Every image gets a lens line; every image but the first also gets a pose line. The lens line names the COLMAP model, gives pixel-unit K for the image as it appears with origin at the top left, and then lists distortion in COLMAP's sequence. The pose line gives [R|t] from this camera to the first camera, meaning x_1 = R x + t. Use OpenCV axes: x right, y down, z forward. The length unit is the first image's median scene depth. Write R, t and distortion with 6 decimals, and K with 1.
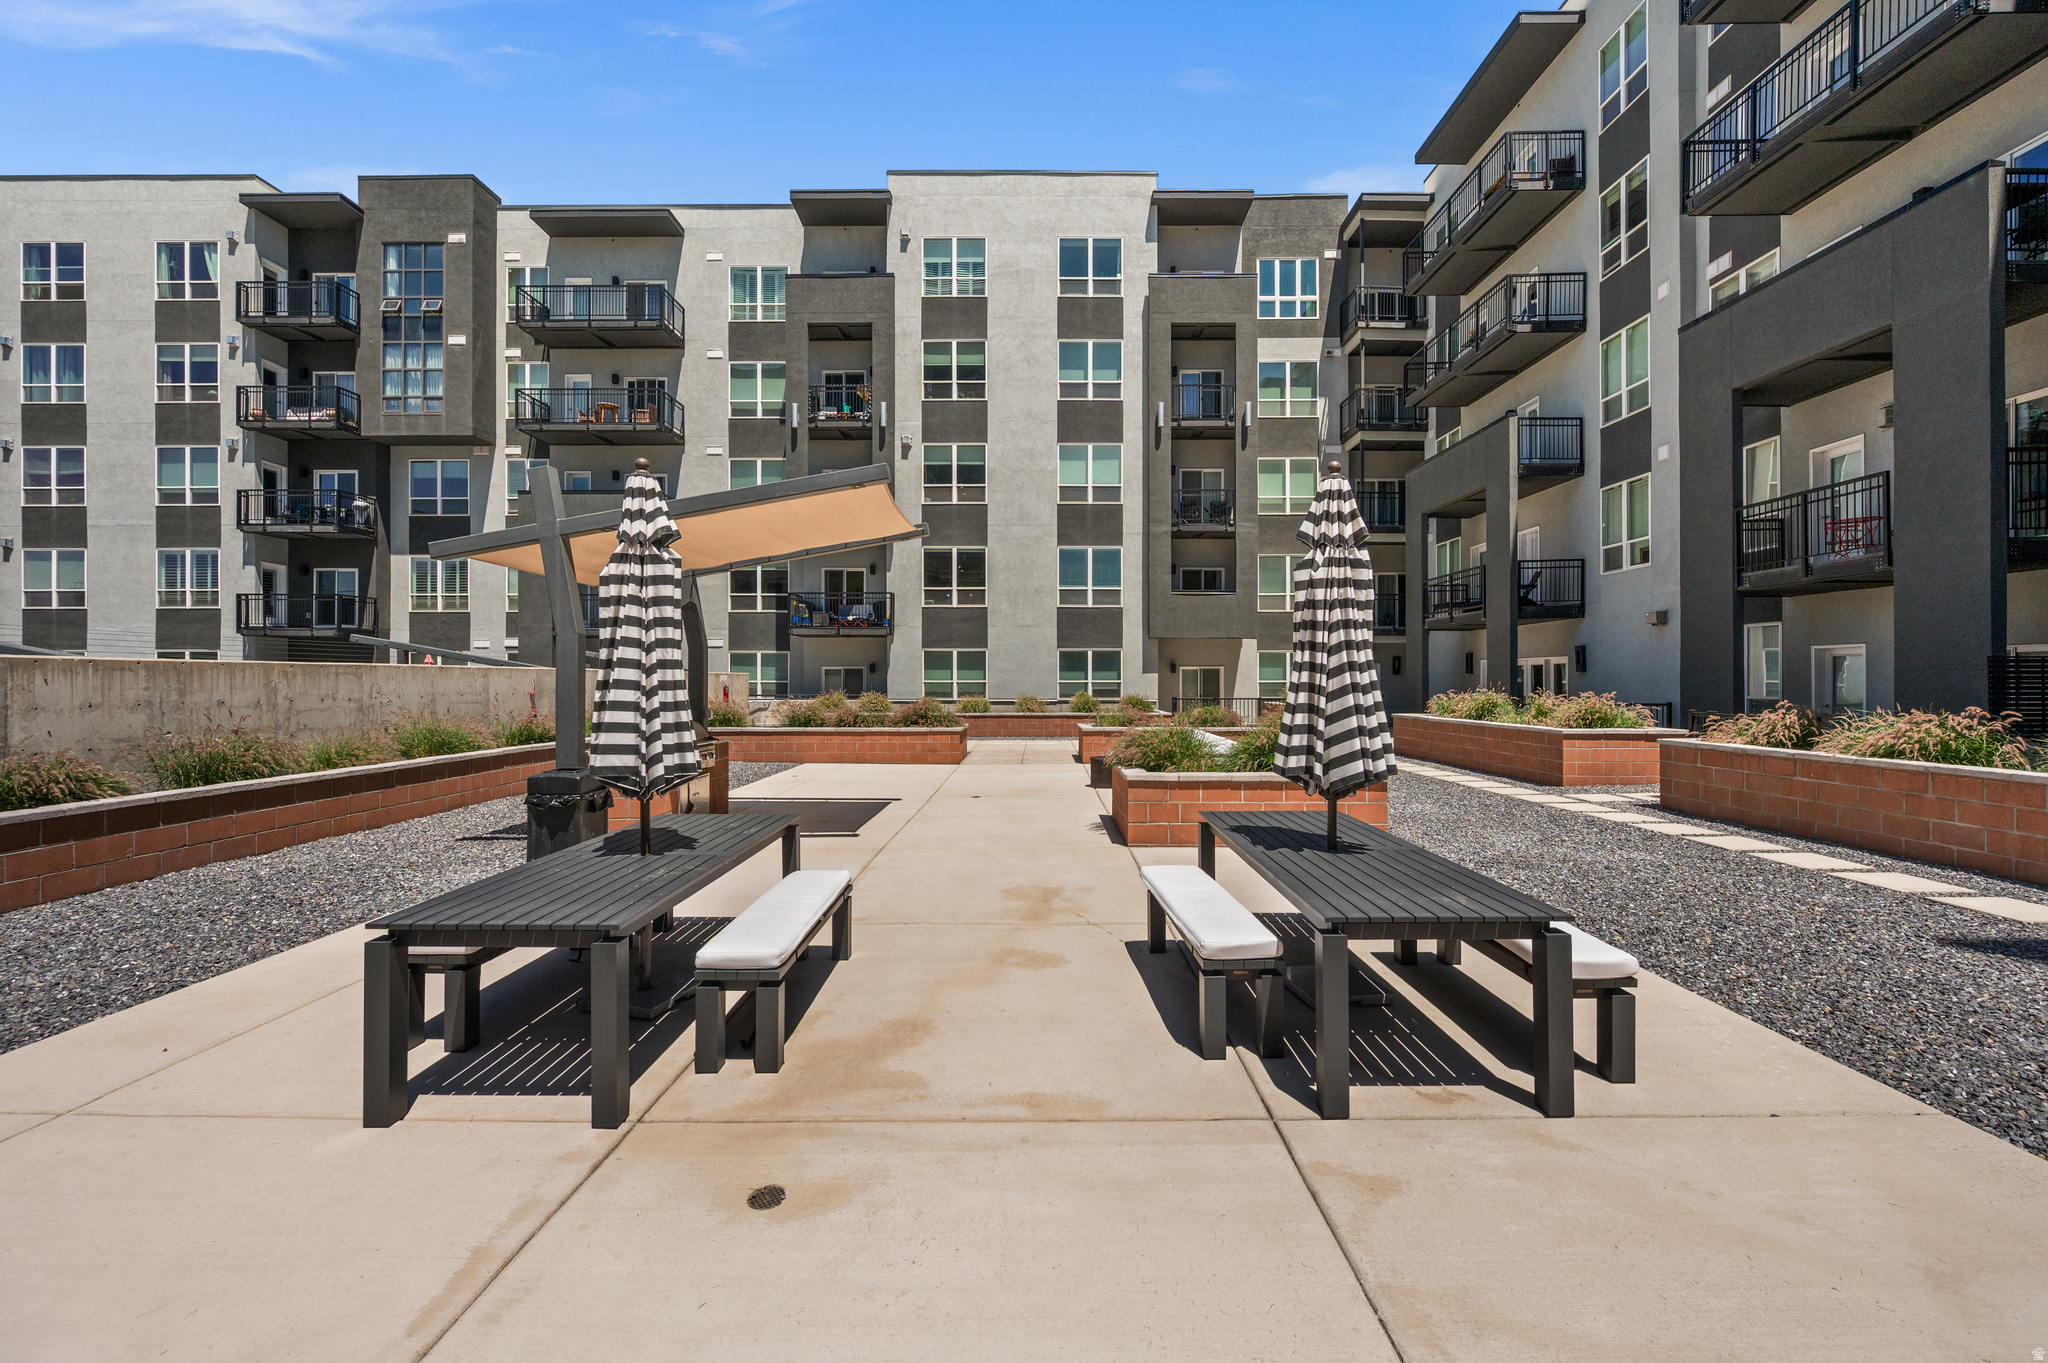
lens RADIAL K [[812.2, 0, 1028.9], [0, 812.2, 693.7], [0, 0, 1]] dist [-0.000293, -0.000482]
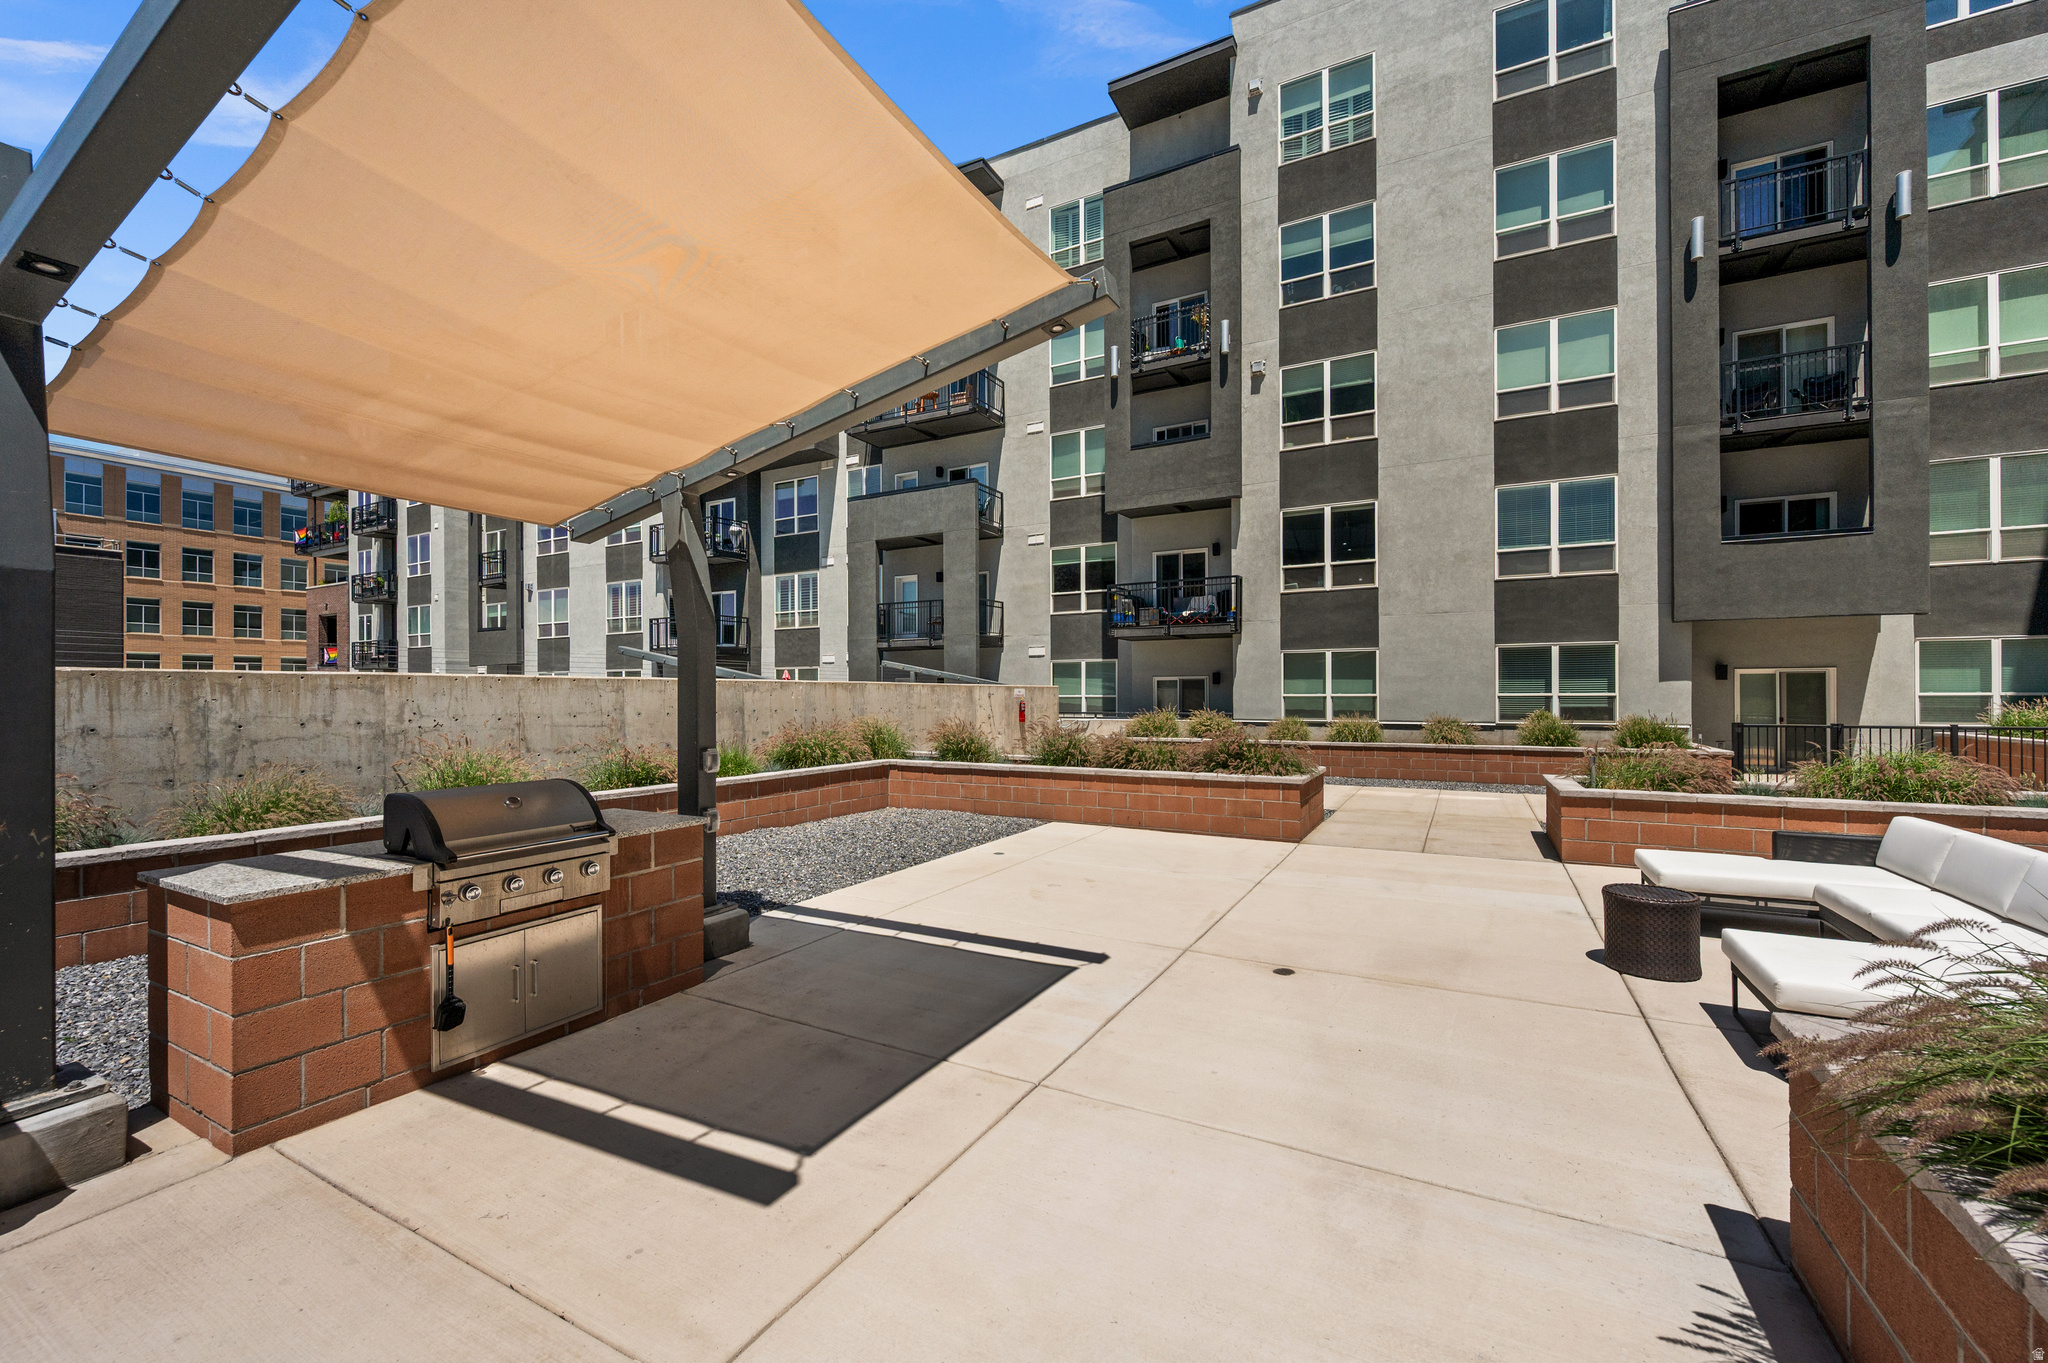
lens RADIAL K [[812.2, 0, 1028.9], [0, 812.2, 693.7], [0, 0, 1]] dist [-0.000293, -0.000482]
pose [[0.885342, -0.003646, -0.464927, 0.006506], [-0.004369, 0.999860, -0.016162, -0.004001], [0.464921, 0.016340, 0.885202, 0.256342]]
